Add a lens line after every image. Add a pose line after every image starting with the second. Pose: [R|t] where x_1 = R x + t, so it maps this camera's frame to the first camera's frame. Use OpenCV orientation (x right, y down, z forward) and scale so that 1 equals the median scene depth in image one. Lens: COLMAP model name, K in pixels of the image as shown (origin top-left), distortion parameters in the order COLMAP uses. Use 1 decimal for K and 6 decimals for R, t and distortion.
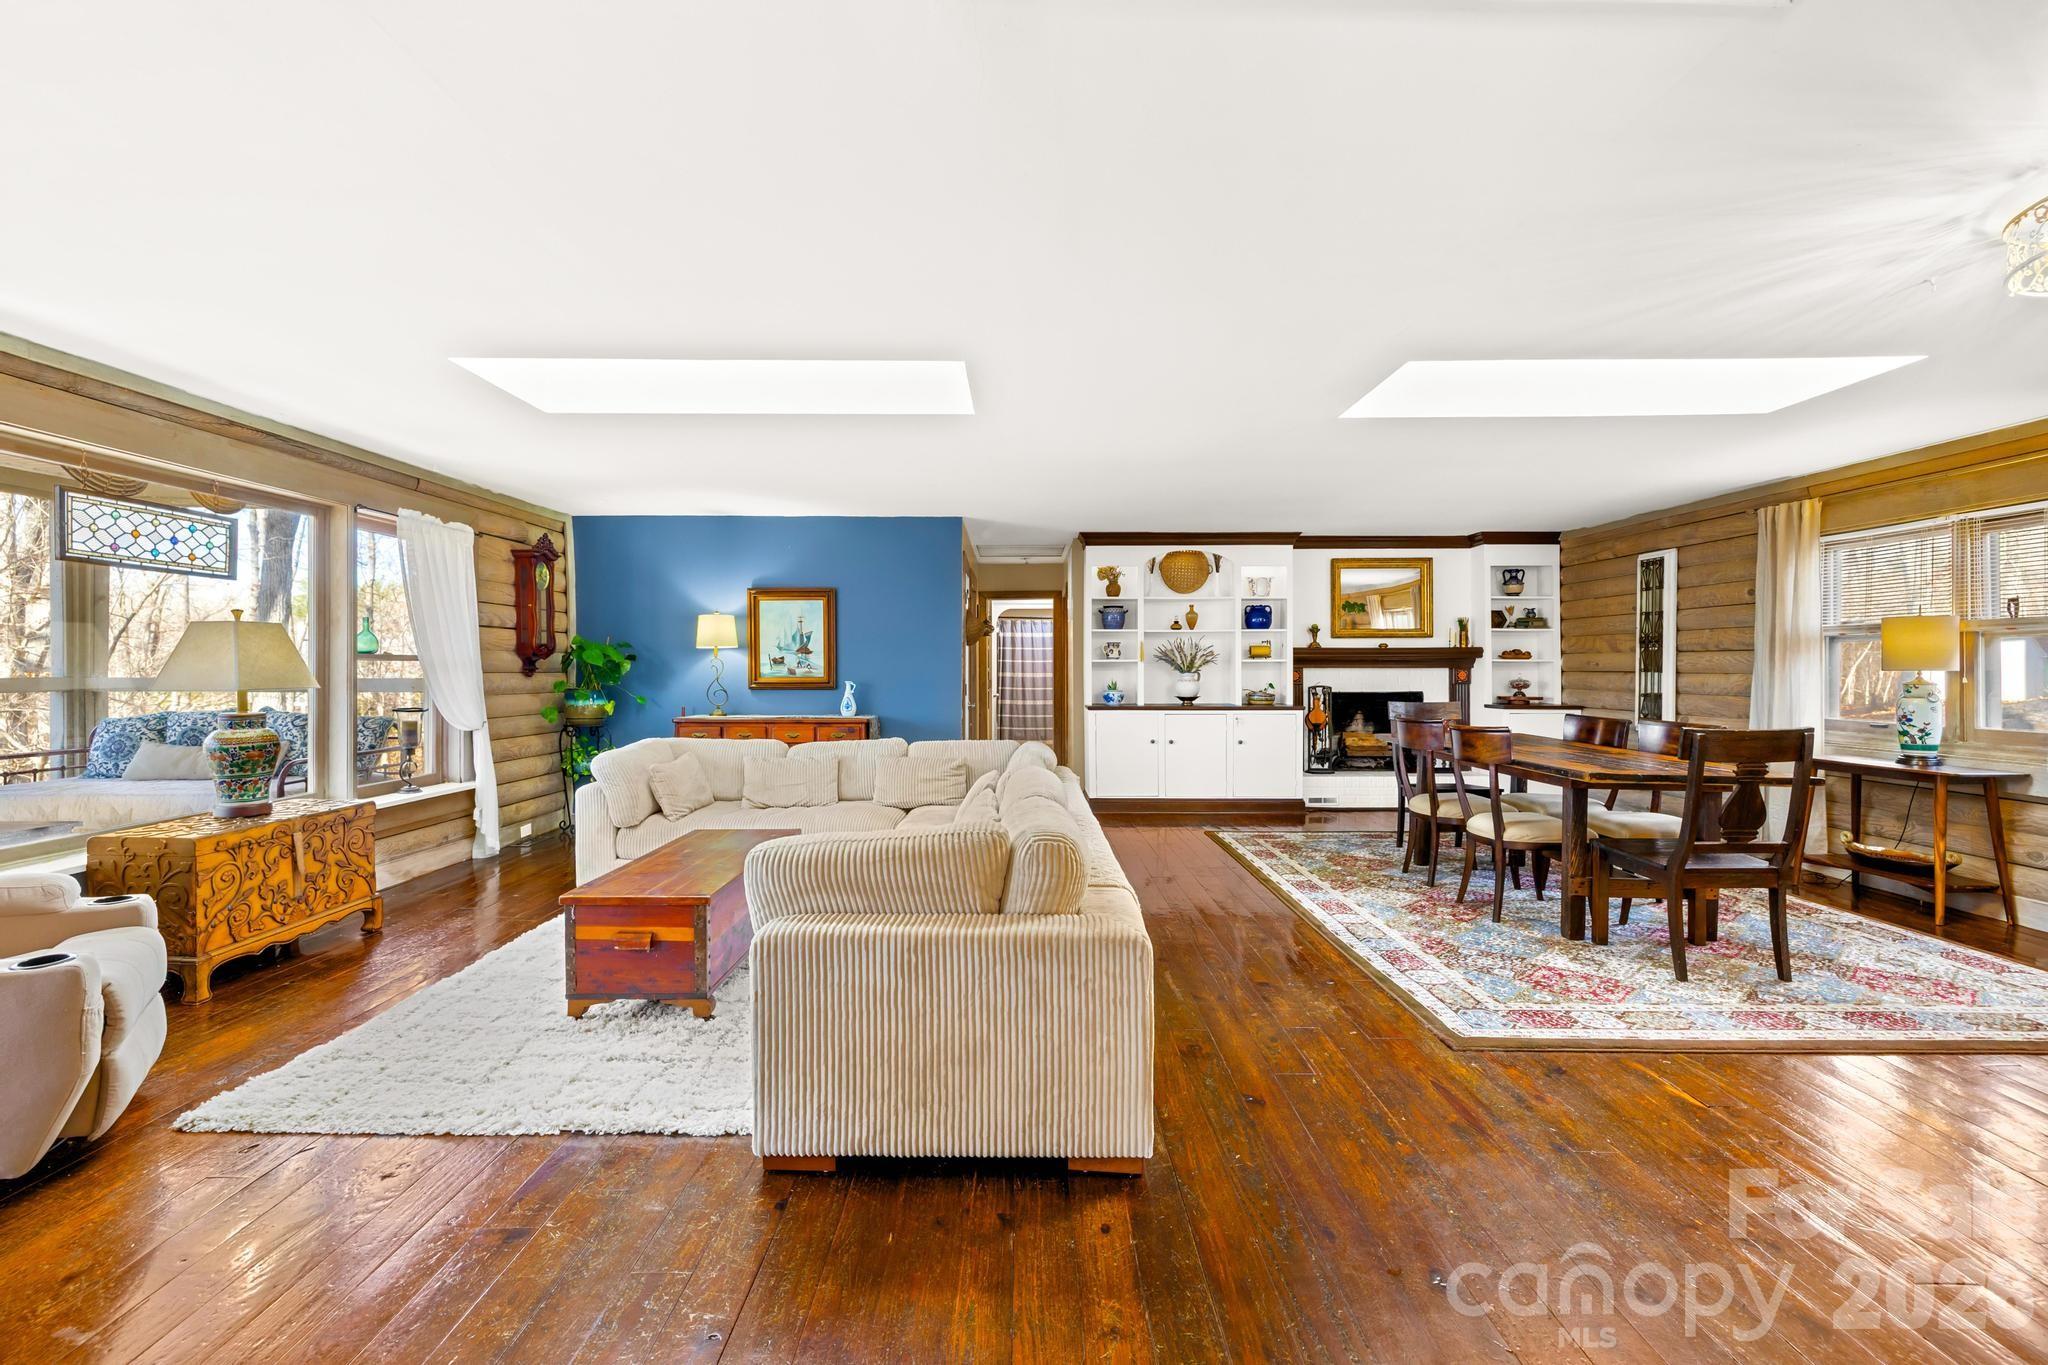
lens RADIAL K [[861.7, 0, 1026.8], [0, 861.7, 671.4], [0, 0, 1]] dist [0.000766, -0.000664]
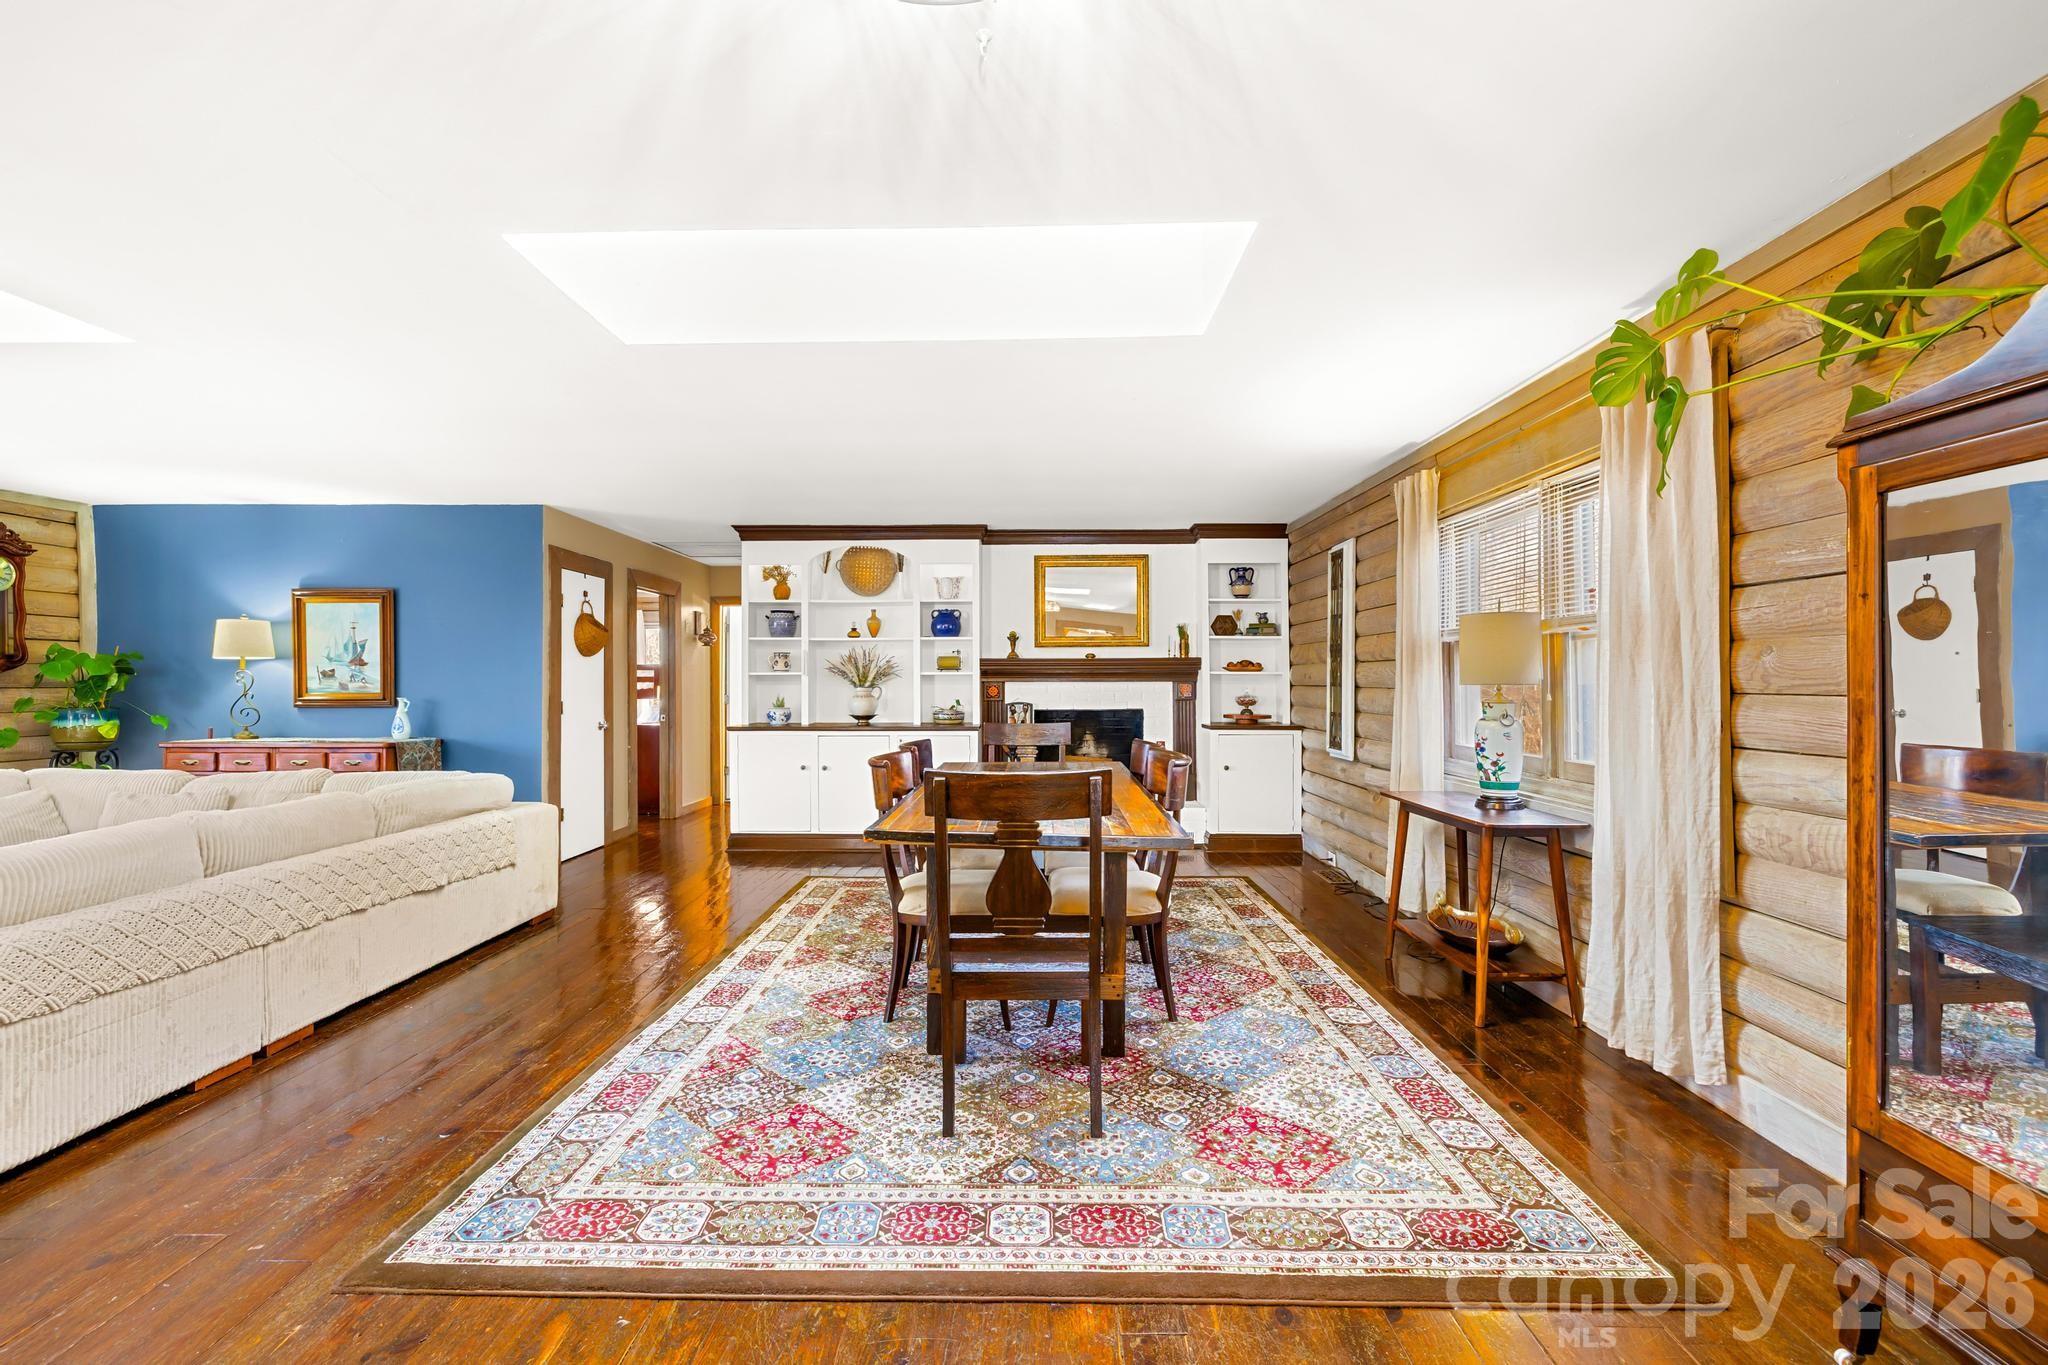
lens RADIAL K [[865.2, 0, 1024.0], [0, 865.2, 682.5], [0, 0, 1]] dist [-0.001839, -0.000116]
pose [[0.999982, -0.000723, -0.006021, 0.371036], [0.000703, 0.999994, -0.003322, -0.000429], [0.006023, 0.003318, 0.999976, 0.137911]]
